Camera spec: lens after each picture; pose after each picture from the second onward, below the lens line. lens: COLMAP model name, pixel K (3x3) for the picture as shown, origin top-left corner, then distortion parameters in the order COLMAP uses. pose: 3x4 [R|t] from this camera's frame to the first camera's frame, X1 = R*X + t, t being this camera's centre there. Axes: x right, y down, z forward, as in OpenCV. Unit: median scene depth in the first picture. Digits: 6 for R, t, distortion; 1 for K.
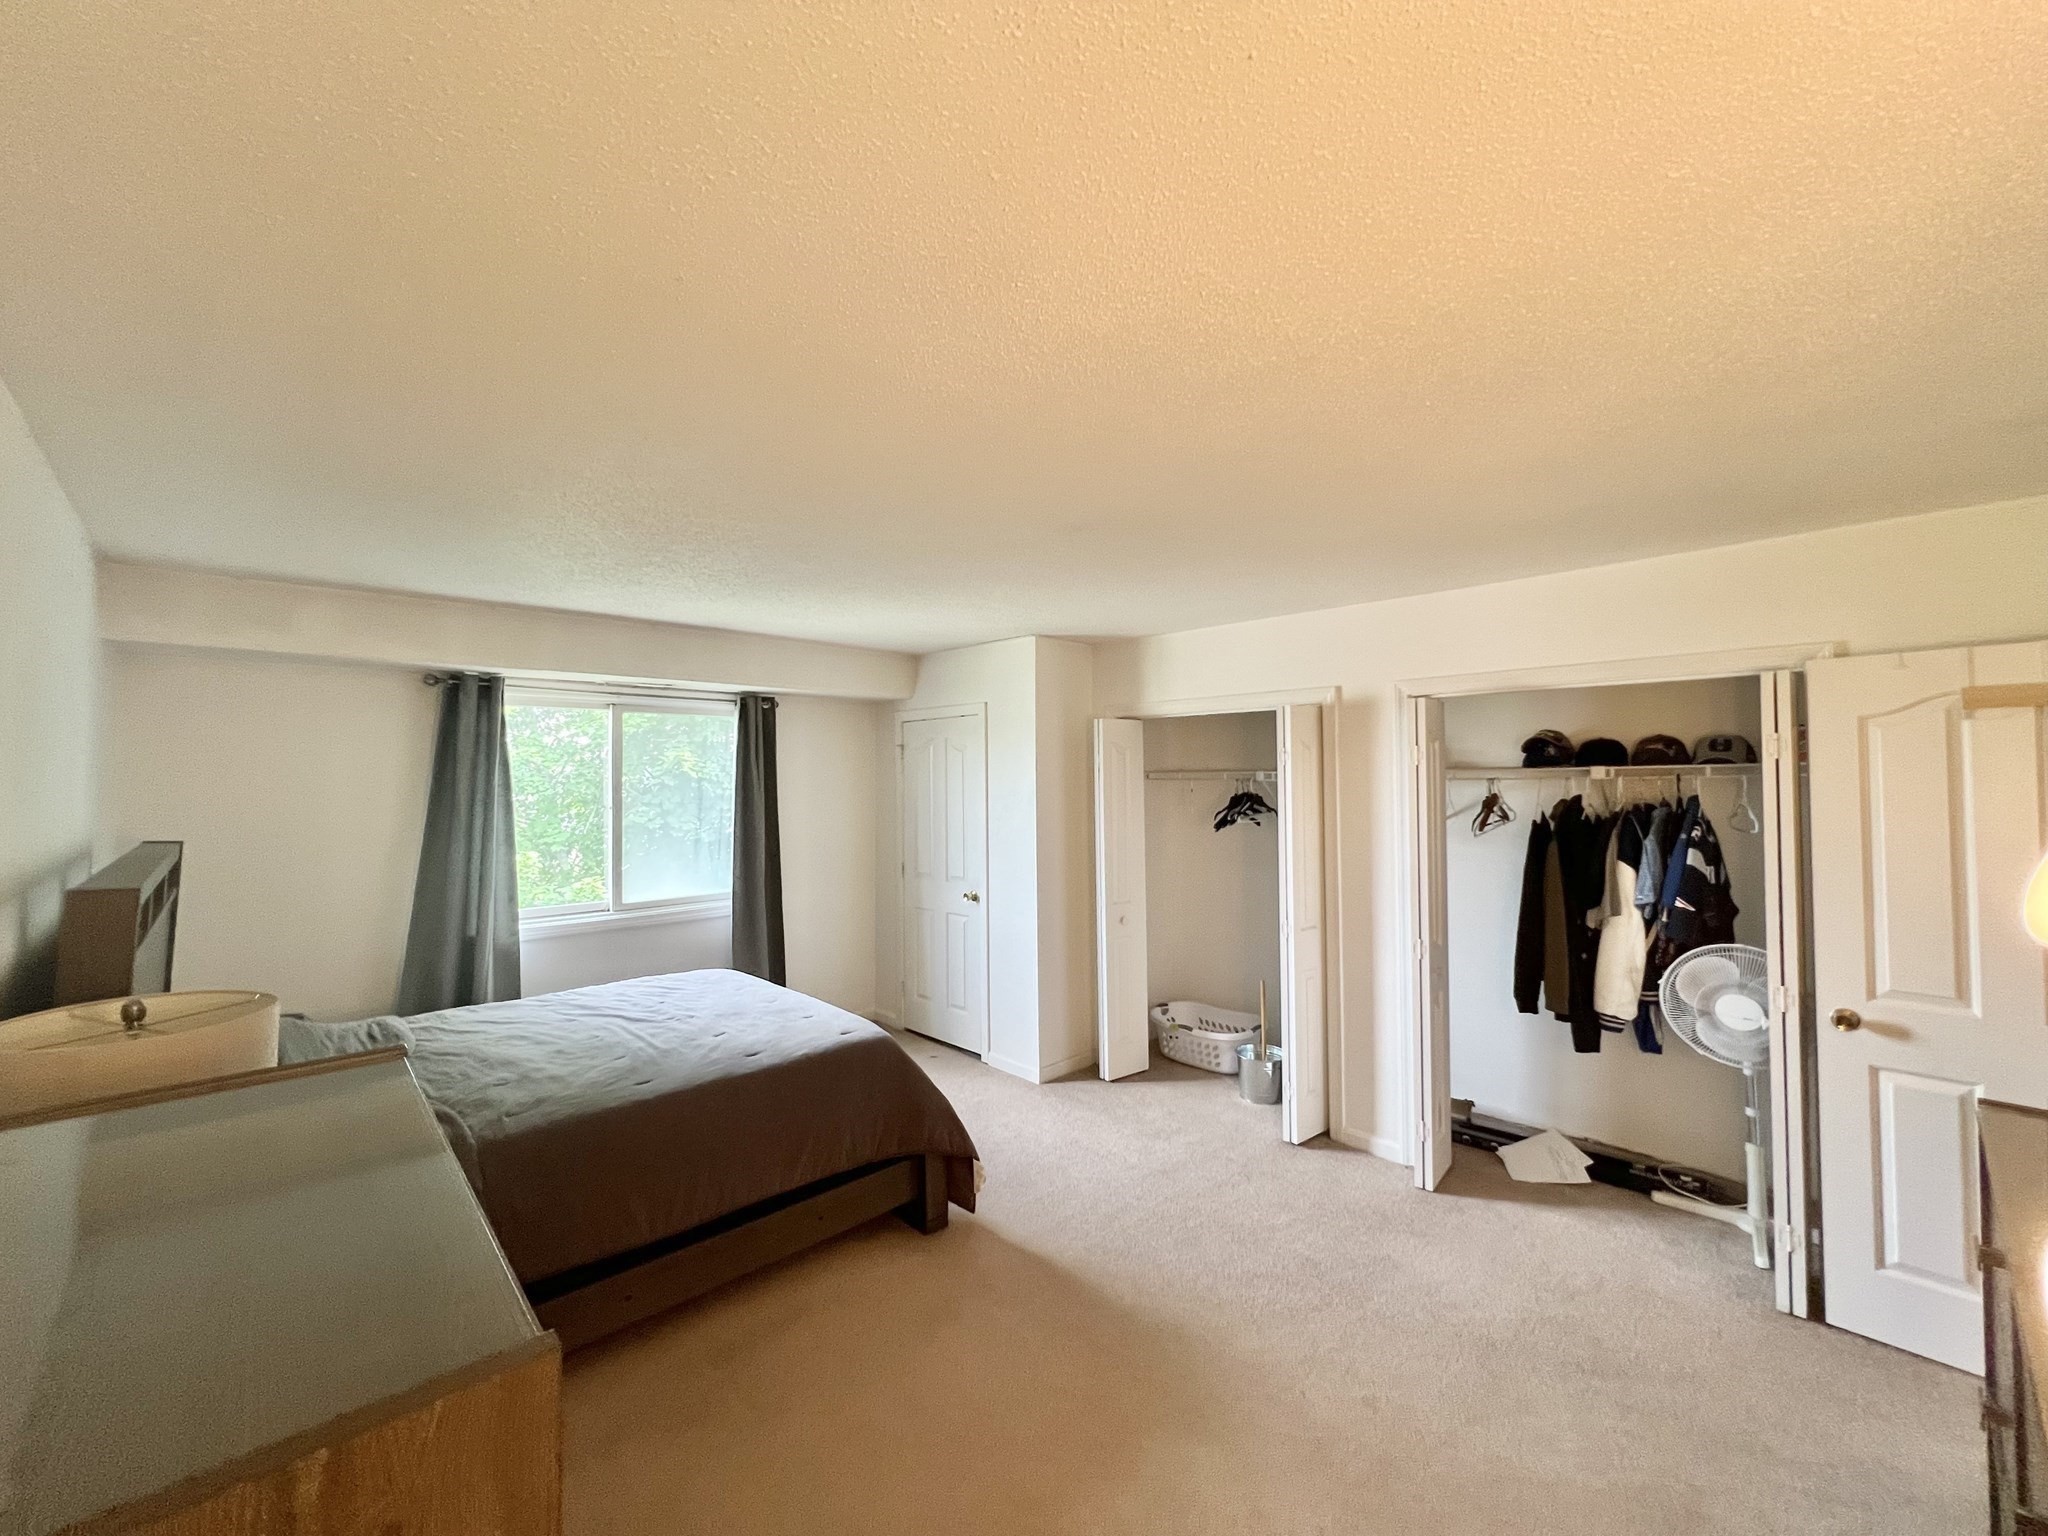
lens RADIAL K [[820.7, 0, 1020.6], [0, 820.7, 765.6], [0, 0, 1]] dist [0.000197, -0.000135]
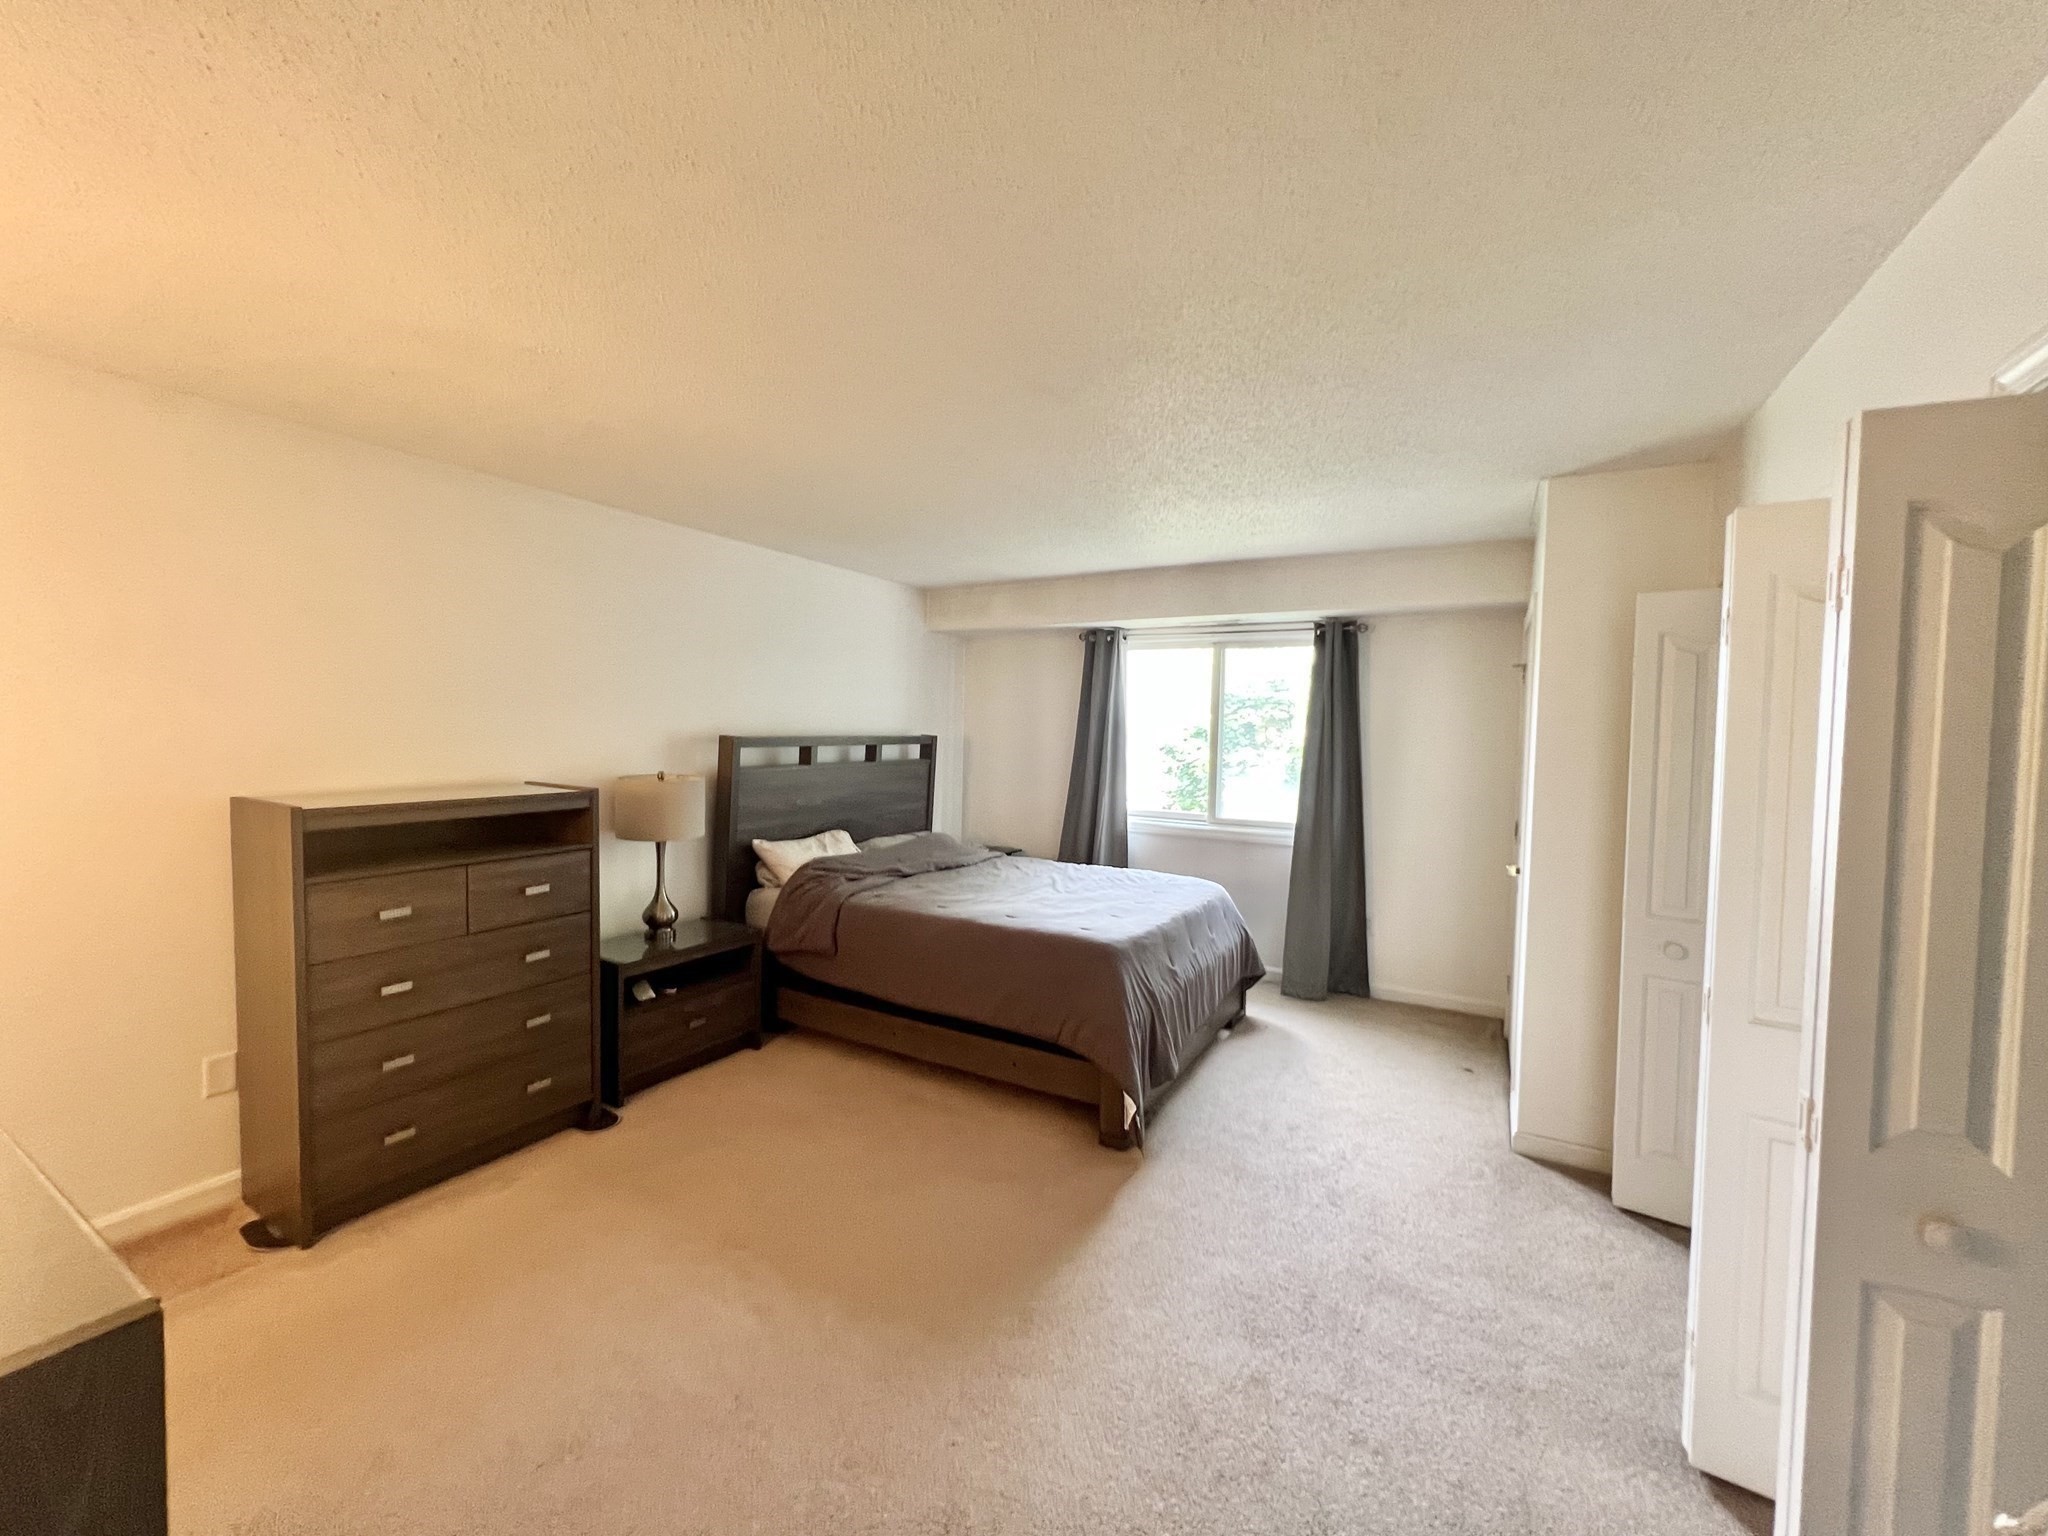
lens RADIAL K [[820.7, 0, 1020.6], [0, 820.7, 765.6], [0, 0, 1]] dist [0.000197, -0.000135]
pose [[0.289628, 0.053647, -0.955635, 0.528772], [-0.006046, 0.998511, 0.054222, 0.036010], [0.957120, -0.009926, 0.289521, 0.413961]]
